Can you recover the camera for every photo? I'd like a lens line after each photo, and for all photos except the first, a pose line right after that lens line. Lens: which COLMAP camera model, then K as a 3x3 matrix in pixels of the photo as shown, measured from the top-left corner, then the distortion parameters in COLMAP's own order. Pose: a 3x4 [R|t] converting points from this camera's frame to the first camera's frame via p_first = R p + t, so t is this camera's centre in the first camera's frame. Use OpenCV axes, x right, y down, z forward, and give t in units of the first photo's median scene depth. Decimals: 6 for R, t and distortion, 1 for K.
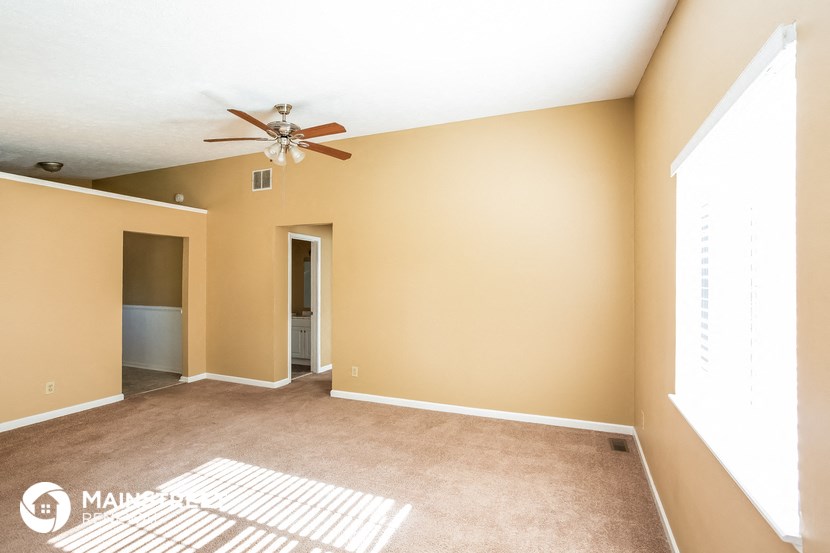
lens RADIAL K [[398.2, 0, 415.3], [0, 398.2, 278.7], [0, 0, 1]] dist [-0.013932, 0.001008]
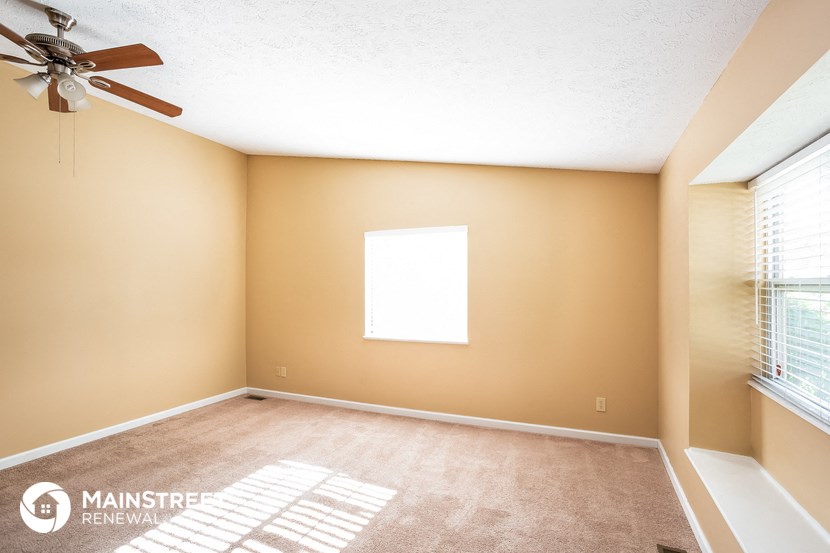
lens RADIAL K [[398.2, 0, 415.2], [0, 398.2, 279.5], [0, 0, 1]] dist [-0.013932, 0.001008]
pose [[0.015598, 0.019062, 0.999697, -1.218046], [-0.009778, 0.999773, -0.018911, 0.011389], [-0.999831, -0.009480, 0.015781, 0.518736]]
